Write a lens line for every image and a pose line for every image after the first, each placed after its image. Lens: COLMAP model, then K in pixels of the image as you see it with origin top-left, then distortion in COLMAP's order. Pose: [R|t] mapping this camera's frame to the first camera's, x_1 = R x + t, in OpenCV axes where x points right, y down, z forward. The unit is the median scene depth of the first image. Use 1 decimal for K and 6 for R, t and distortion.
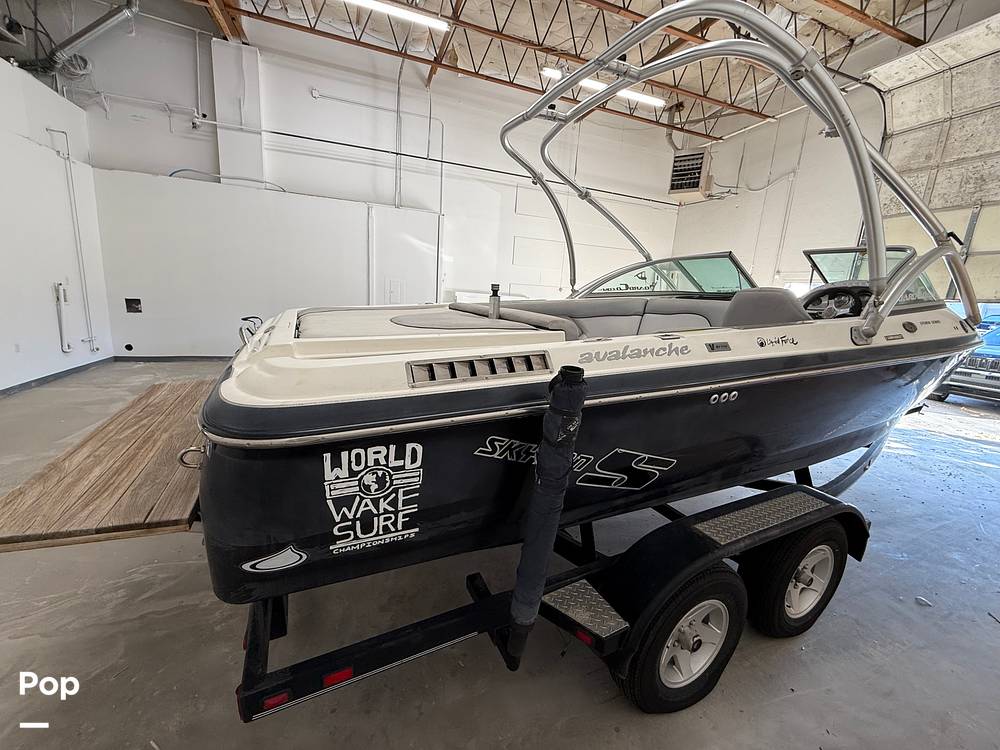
lens RADIAL K [[404.1, 0, 494.4], [0, 404.1, 374.2], [0, 0, 1]] dist [-0.002099, 0.000292]
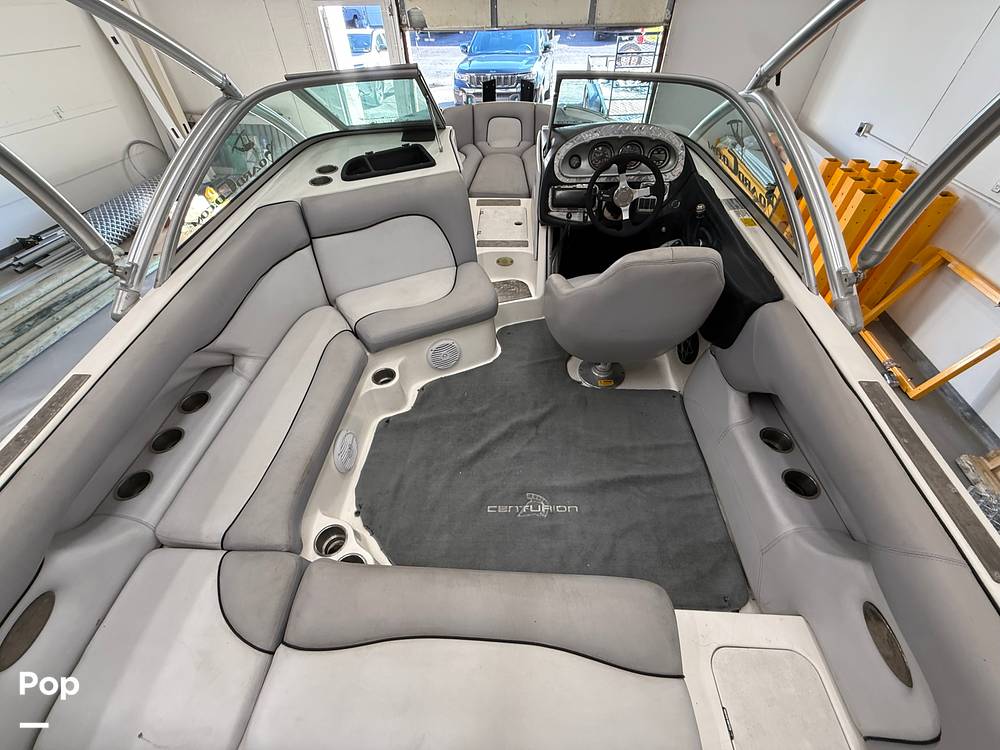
lens RADIAL K [[404.1, 0, 495.2], [0, 404.1, 374.5], [0, 0, 1]] dist [-0.002099, 0.000292]
pose [[0.478399, -0.665232, 0.573237, 0.190222], [0.222287, 0.723261, 0.653821, -0.597096], [-0.849543, -0.185364, 0.493880, 1.104329]]
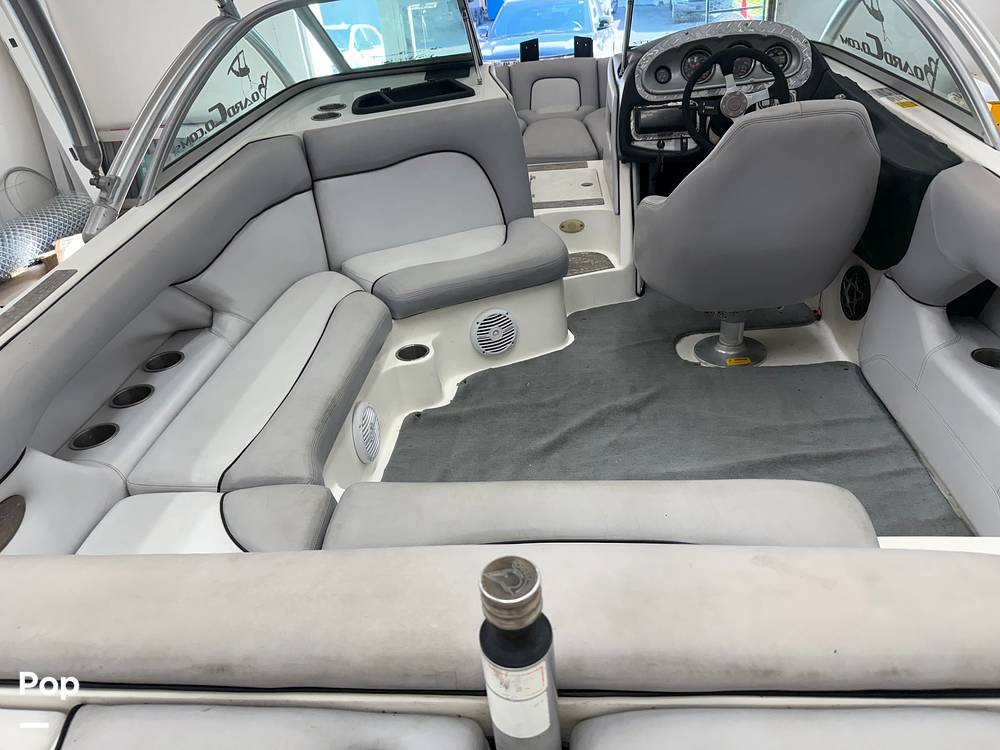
lens RADIAL K [[714.5, 0, 498.4], [0, 714.5, 380.9], [0, 0, 1]] dist [0.028257, -0.035671]
pose [[0.491749, -0.520810, 0.697811, -0.161087], [0.282167, 0.853471, 0.438143, -0.463095], [-0.823750, -0.018557, 0.566649, 1.016164]]
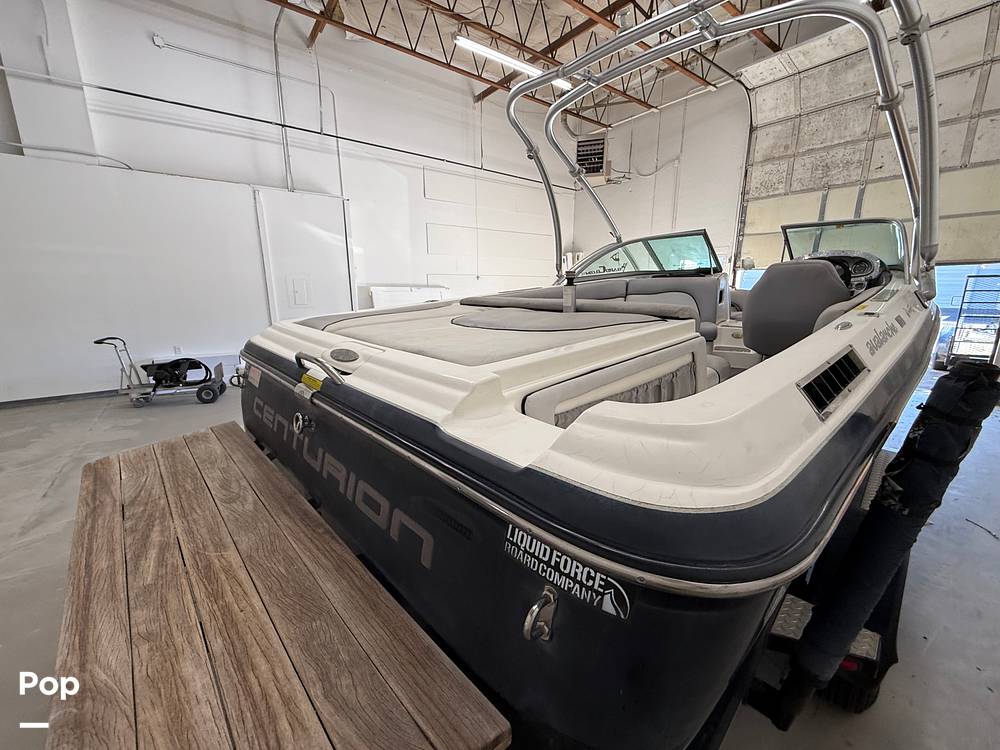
lens RADIAL K [[404.1, 0, 495.6], [0, 404.1, 375.2], [0, 0, 1]] dist [-0.002099, 0.000292]
pose [[0.950883, -0.127165, 0.282223, -0.485382], [0.119377, 0.991843, 0.044695, -0.074707], [-0.285605, -0.008808, 0.958307, 0.274322]]
